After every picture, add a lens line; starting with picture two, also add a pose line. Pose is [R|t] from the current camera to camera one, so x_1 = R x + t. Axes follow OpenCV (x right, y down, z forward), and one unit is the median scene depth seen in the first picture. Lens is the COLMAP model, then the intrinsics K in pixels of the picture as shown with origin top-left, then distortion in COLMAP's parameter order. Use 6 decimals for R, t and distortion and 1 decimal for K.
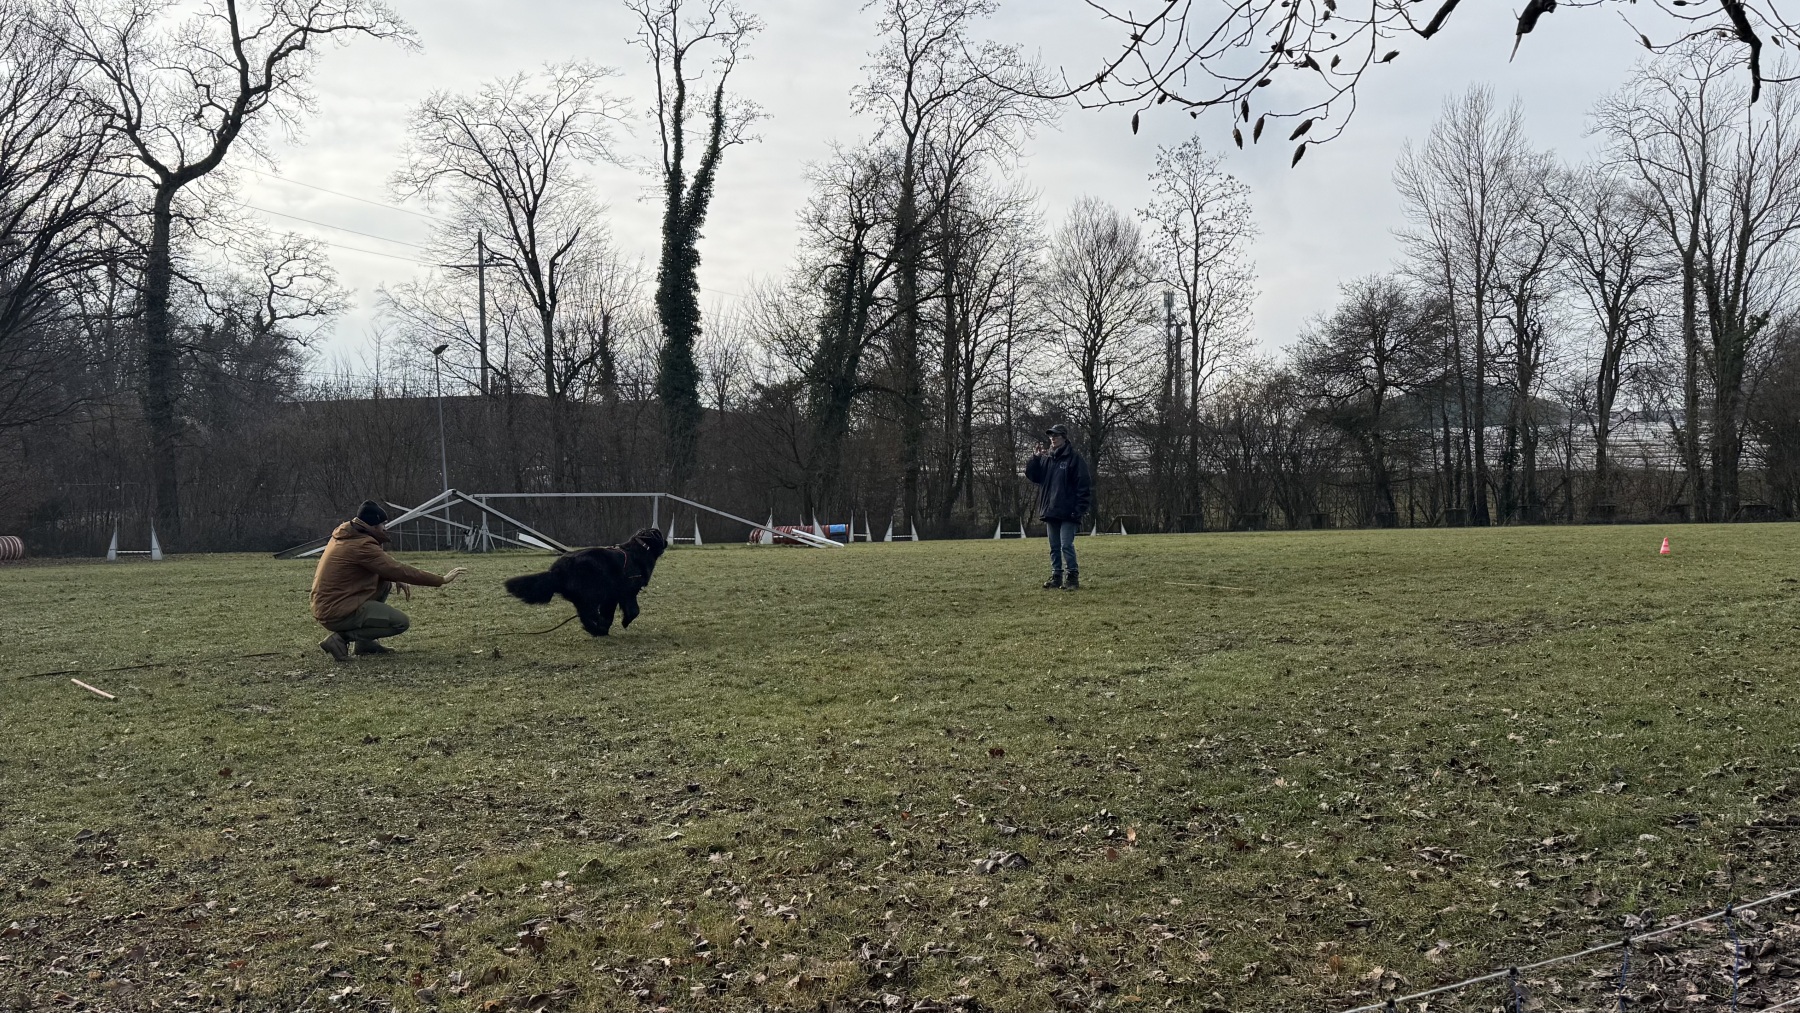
lens RADIAL K [[1702.1, 0, 888.6], [0, 1702.1, 510.7], [0, 0, 1]] dist [0.050681, 0.000000]
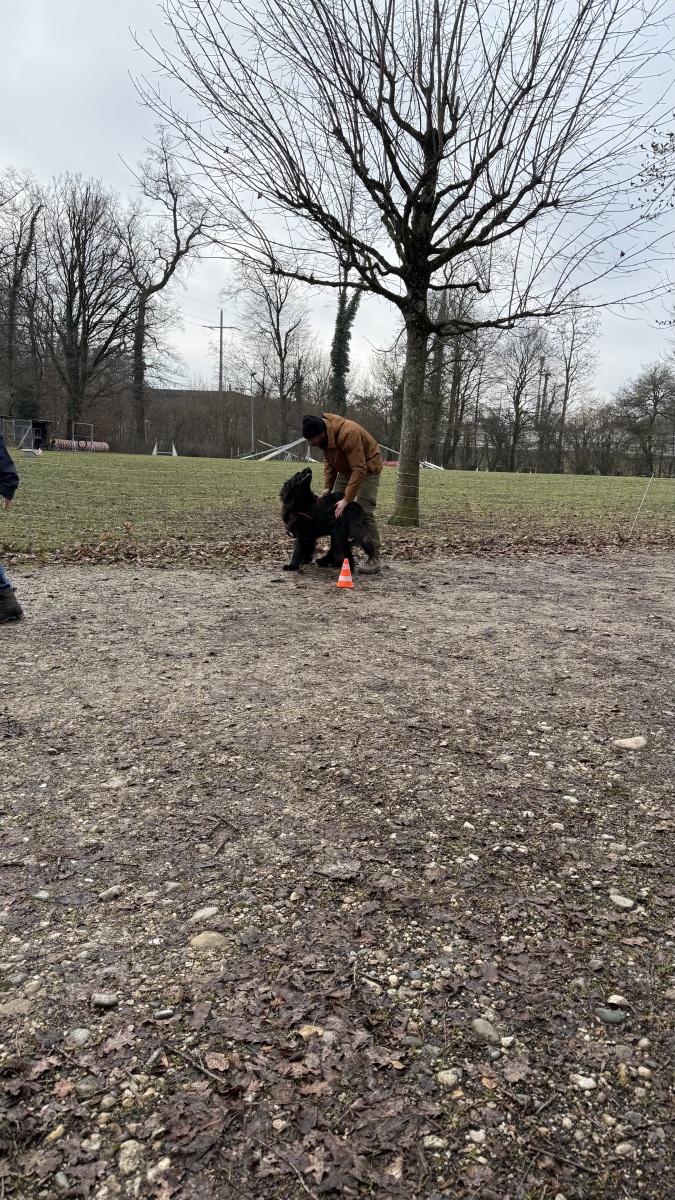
lens RADIAL K [[839.5, 0, 342.8], [0, 839.5, 600.2], [0, 0, 1]] dist [0.066482, -0.065258]
pose [[0.996792, 0.071557, -0.035852, -0.059139], [-0.064670, 0.984010, 0.165961, 0.007573], [0.047155, -0.163110, 0.985480, -0.135384]]
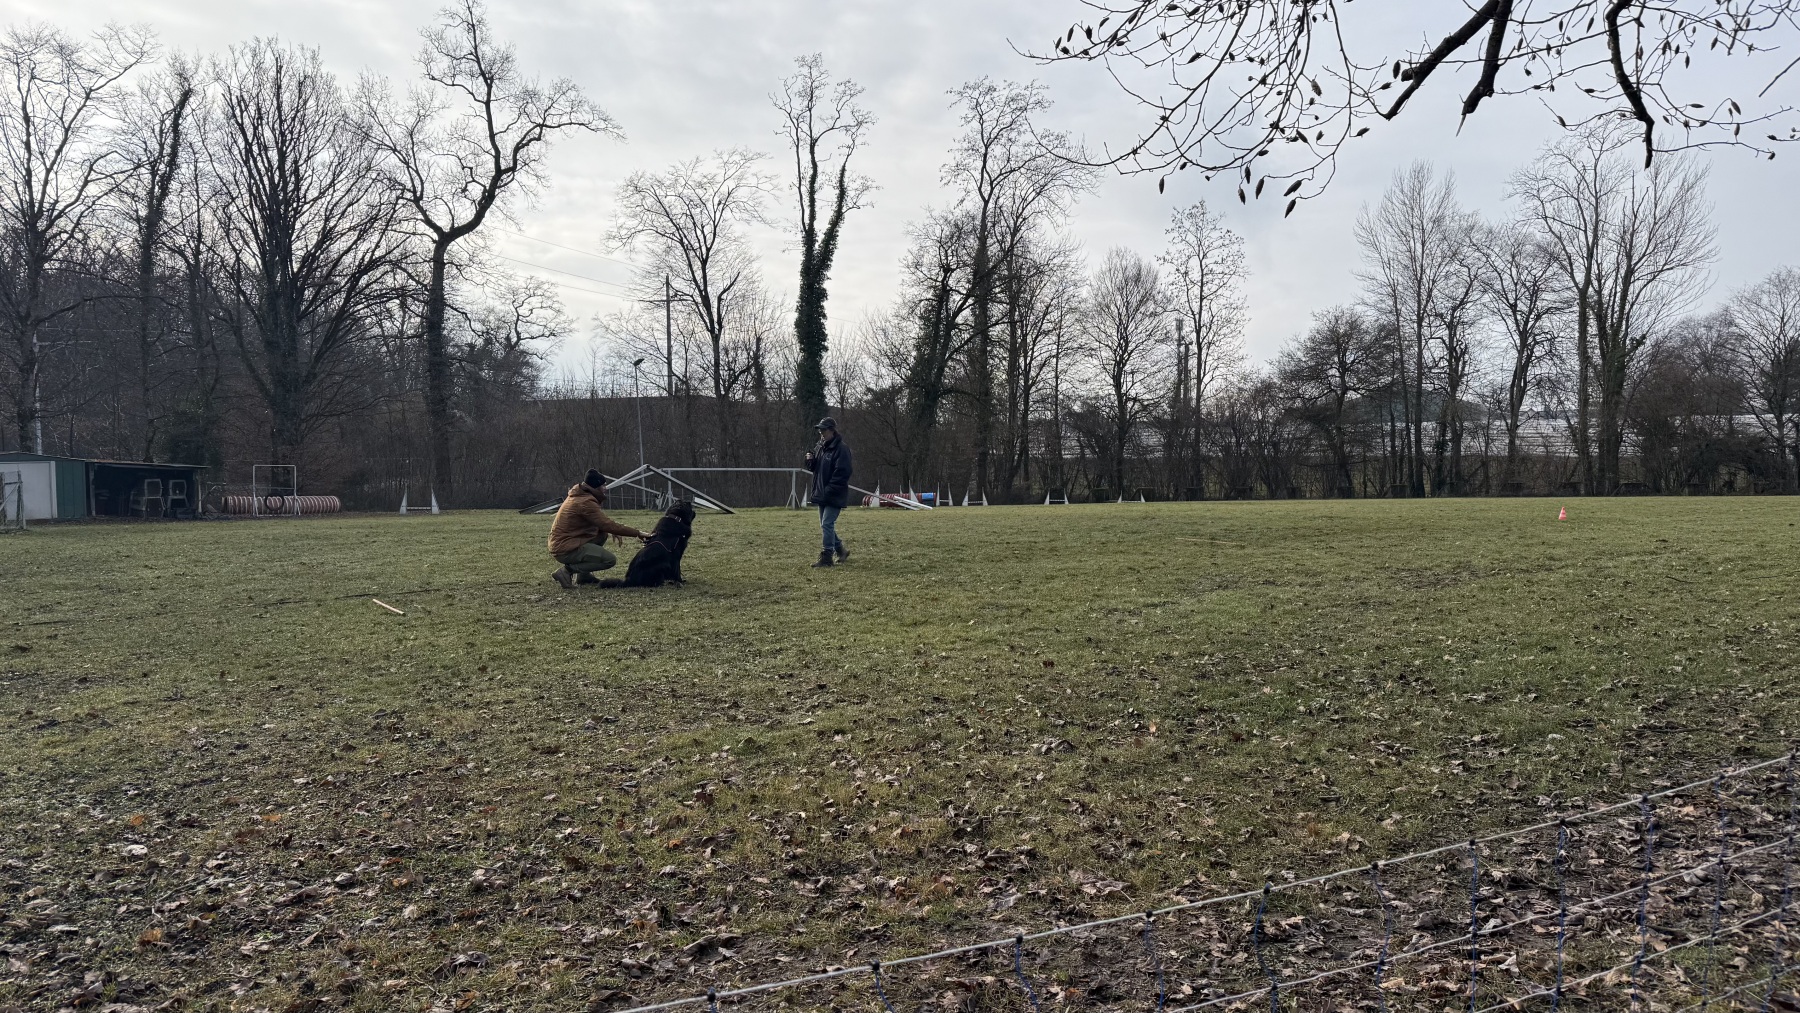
lens RADIAL K [[1259.2, 0, 891.5], [0, 1259.2, 517.4], [0, 0, 1]] dist [0.066482, -0.065258]
pose [[0.998254, 0.008799, -0.058416, -0.000598], [-0.007199, 0.999595, 0.027540, 0.000314], [0.058635, -0.027071, 0.997912, 0.002816]]
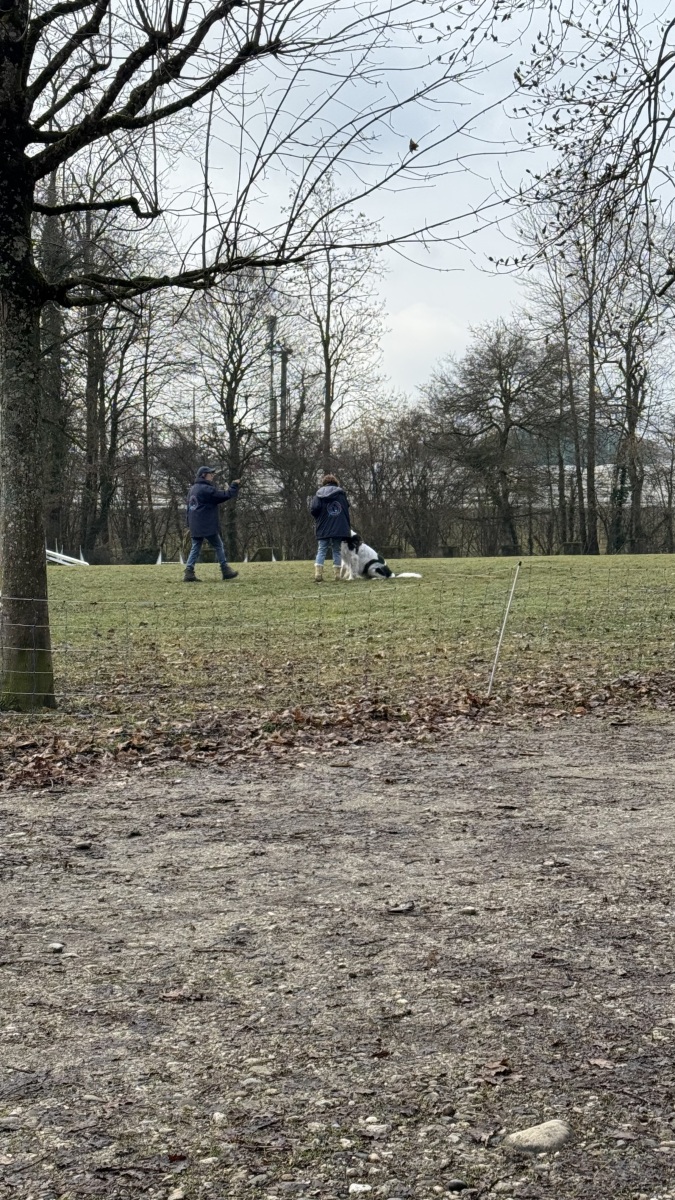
lens RADIAL K [[1868.9, 0, 372.2], [0, 1868.9, 619.2], [0, 0, 1]] dist [0.142860, 0.000000]
pose [[0.975137, -0.004113, 0.221563, -0.060386], [-0.004031, 0.999333, 0.036291, 0.006026], [-0.221564, -0.036282, 0.974471, -0.139134]]
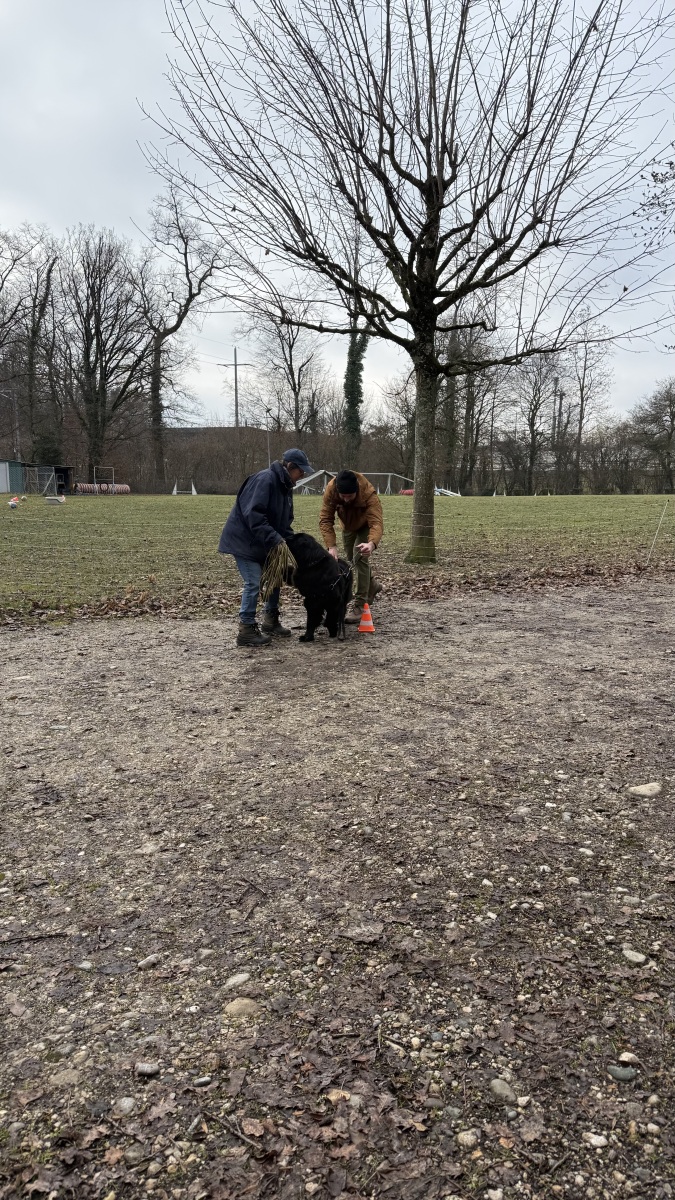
lens RADIAL K [[839.5, 0, 337.8], [0, 839.5, 608.5], [0, 0, 1]] dist [0.066482, -0.065258]
pose [[0.997079, 0.030453, -0.070042, -0.058800], [-0.020124, 0.989414, 0.143715, 0.005791], [0.073677, -0.141886, 0.987137, -0.136735]]
